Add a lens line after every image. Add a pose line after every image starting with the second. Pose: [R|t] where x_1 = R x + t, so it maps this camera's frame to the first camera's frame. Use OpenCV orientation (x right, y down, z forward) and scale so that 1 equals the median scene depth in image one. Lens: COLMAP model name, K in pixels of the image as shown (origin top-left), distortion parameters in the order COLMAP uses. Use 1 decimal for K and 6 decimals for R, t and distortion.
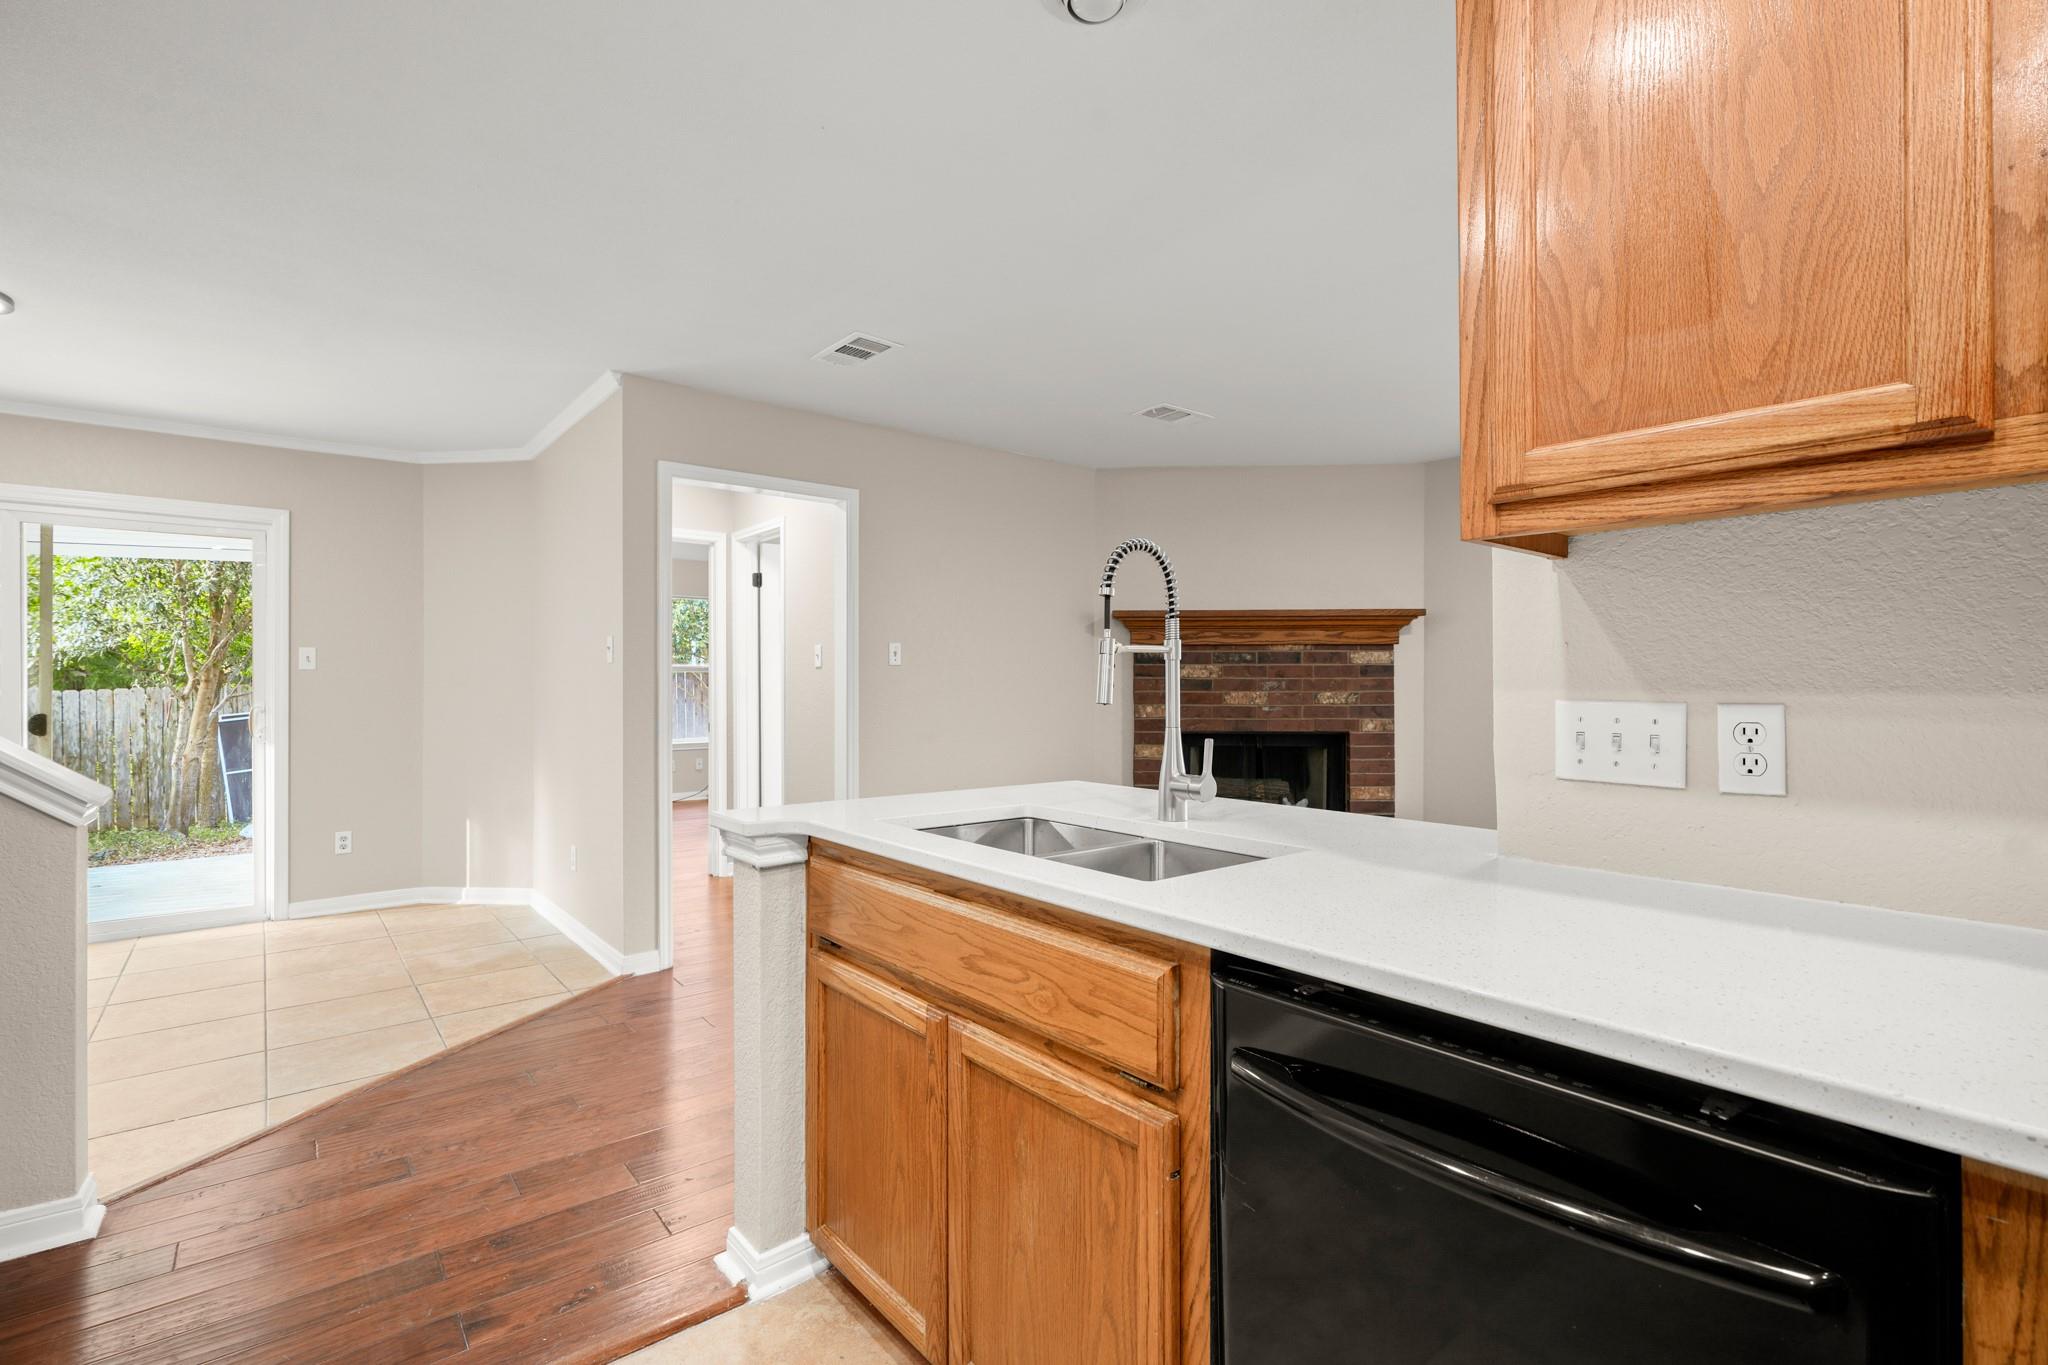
lens RADIAL K [[938.6, 0, 1029.1], [0, 938.6, 677.7], [0, 0, 1]] dist [-0.005141, 0.000449]
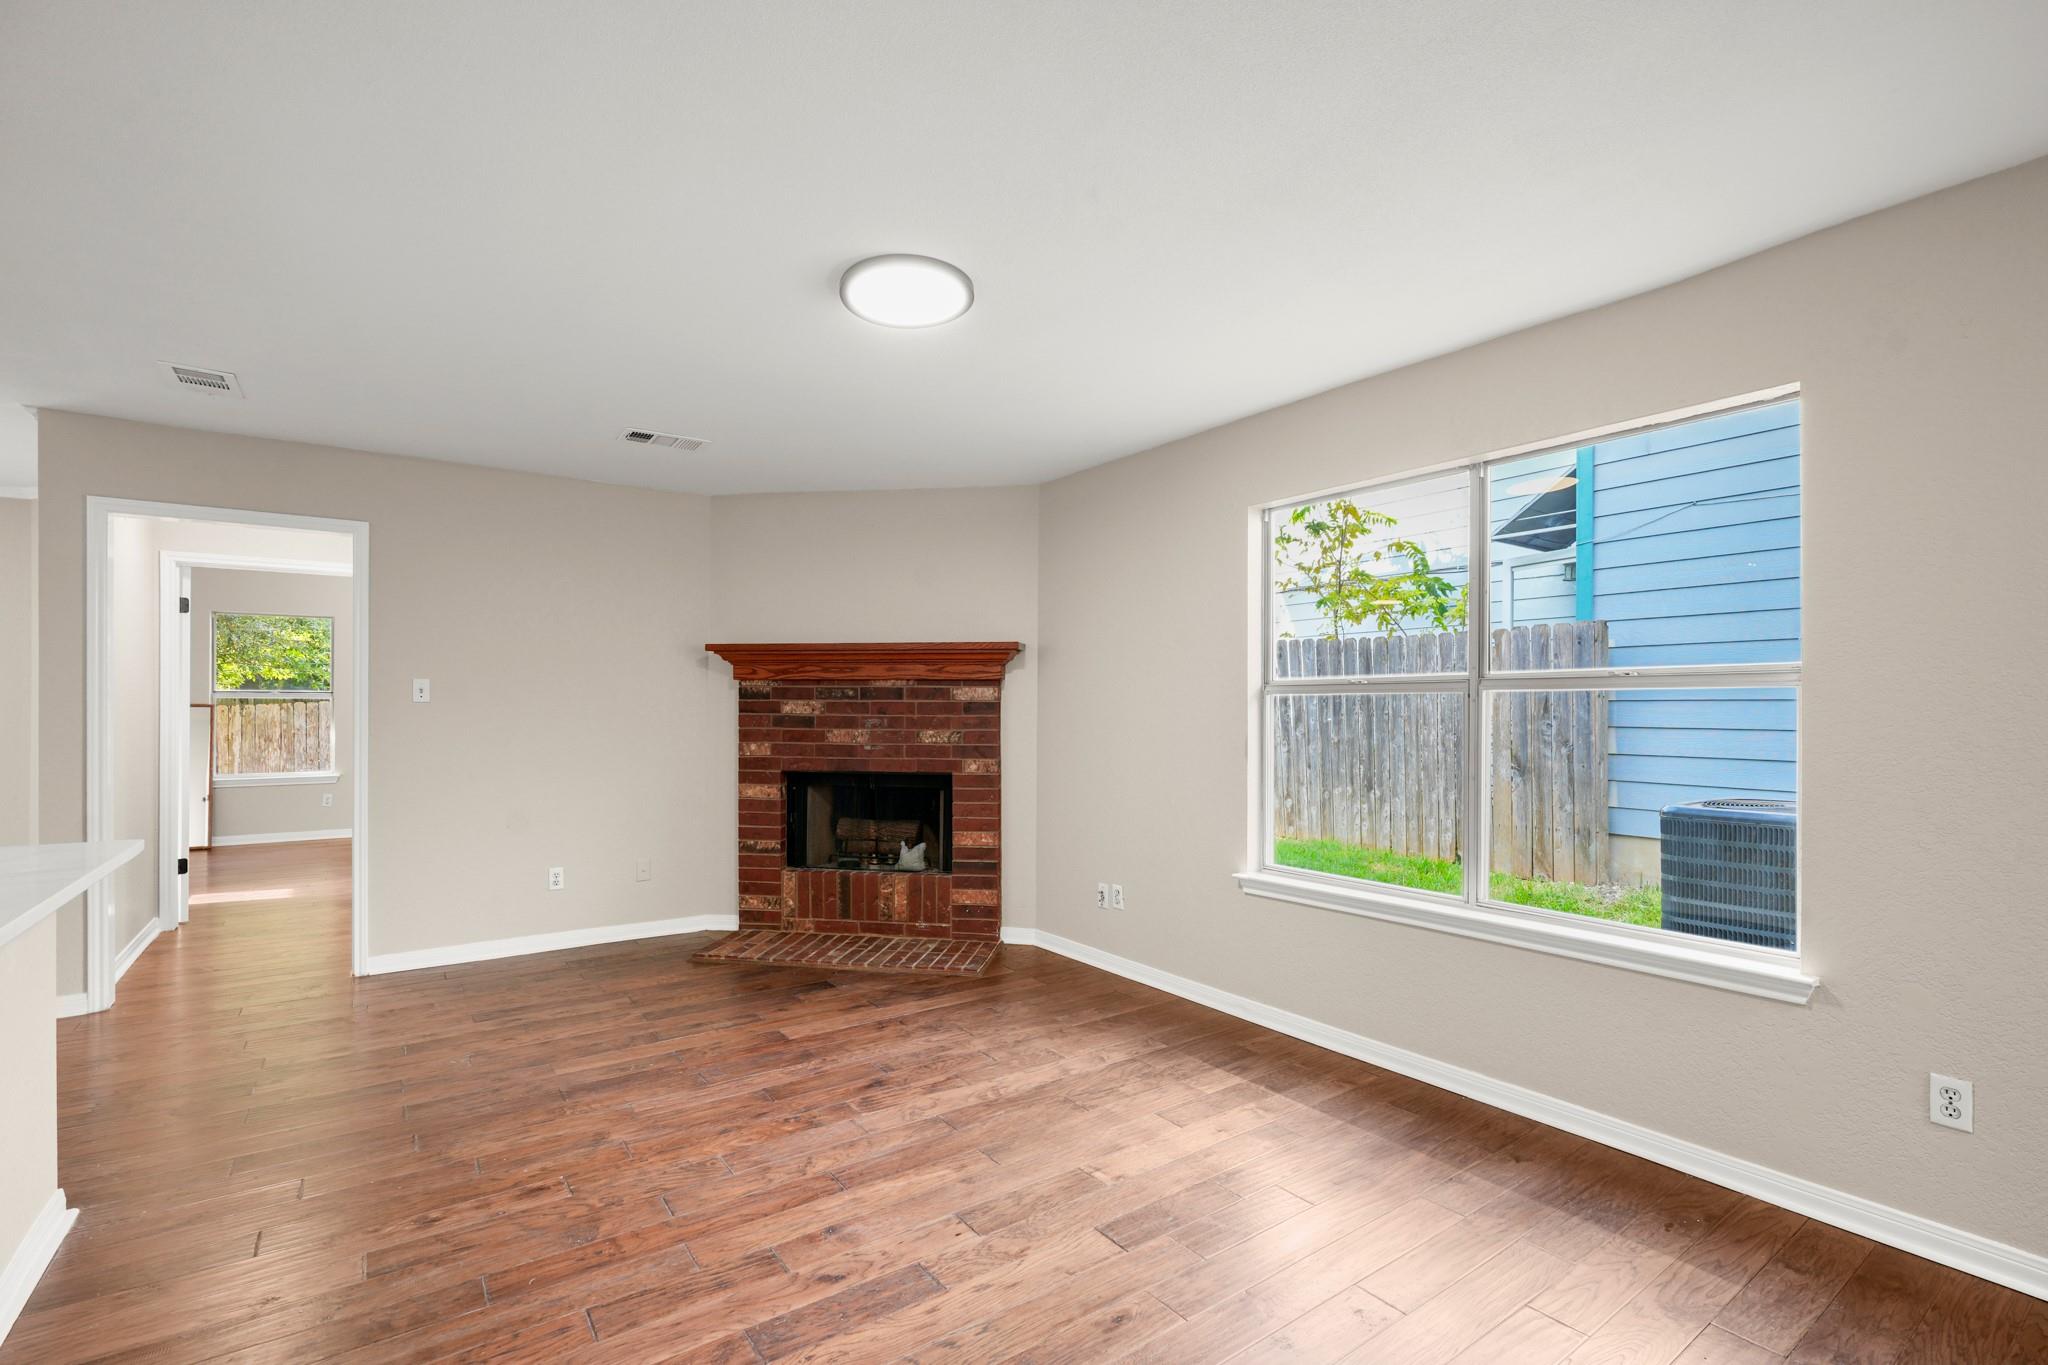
lens RADIAL K [[938.6, 0, 1036.4], [0, 938.6, 691.4], [0, 0, 1]] dist [-0.005141, 0.000449]
pose [[0.997045, 0.002121, -0.076787, 0.497177], [-0.003022, 0.999928, -0.011619, -0.012997], [0.076757, 0.011817, 0.996980, 0.071021]]
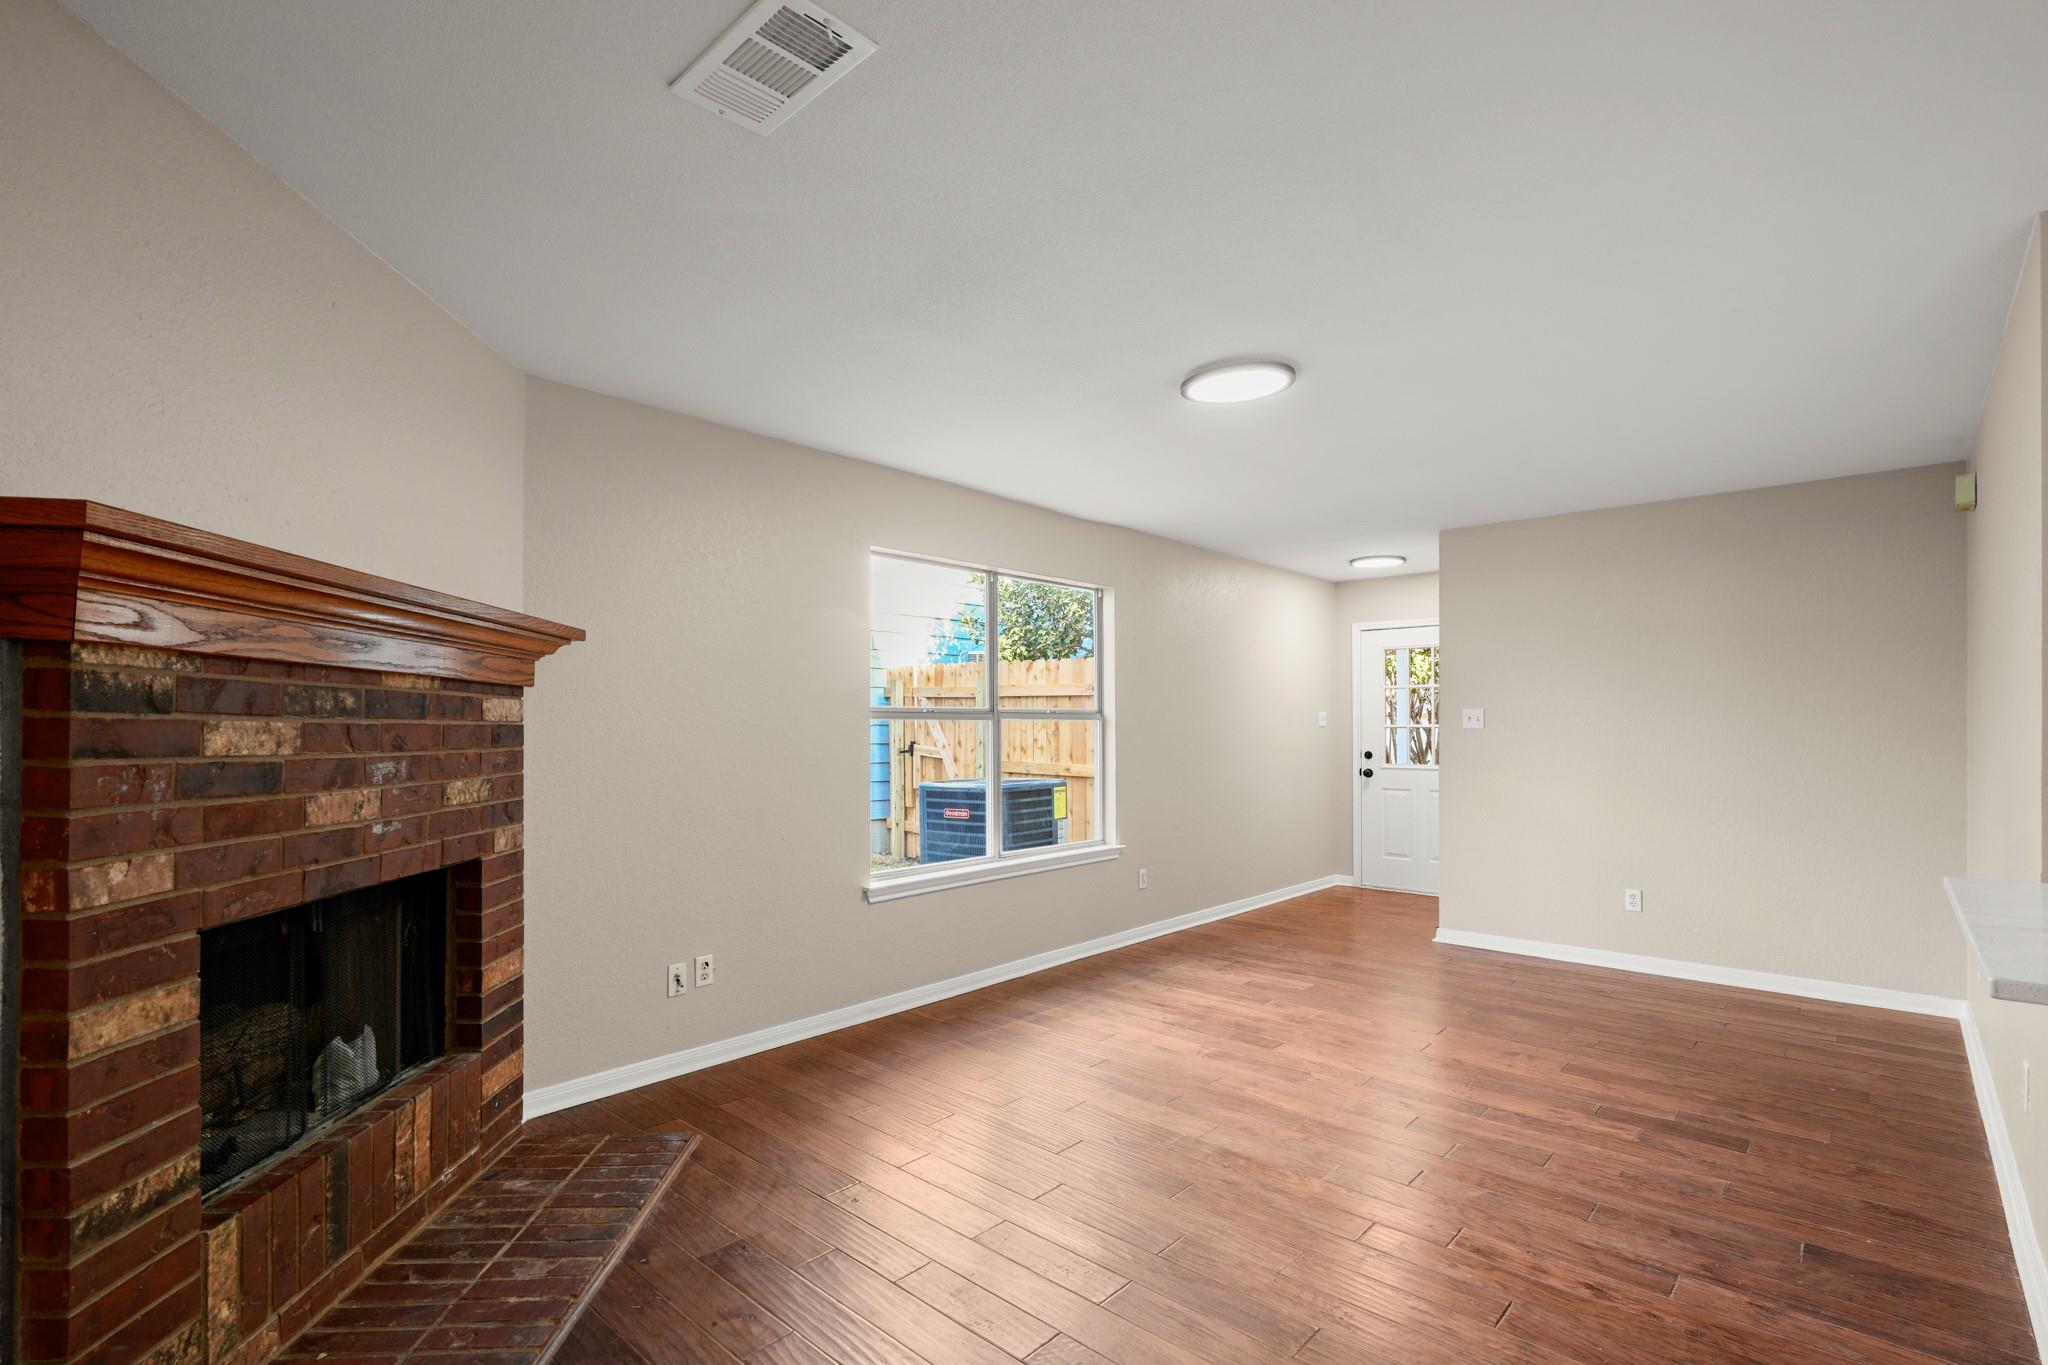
lens RADIAL K [[938.6, 0, 1010.3], [0, 938.6, 725.9], [0, 0, 1]] dist [-0.005141, 0.000449]
pose [[-0.116733, 0.004269, 0.993154, -0.184780], [-0.005185, 0.999975, -0.004908, -0.011269], [-0.993150, -0.005723, -0.116708, 0.779894]]
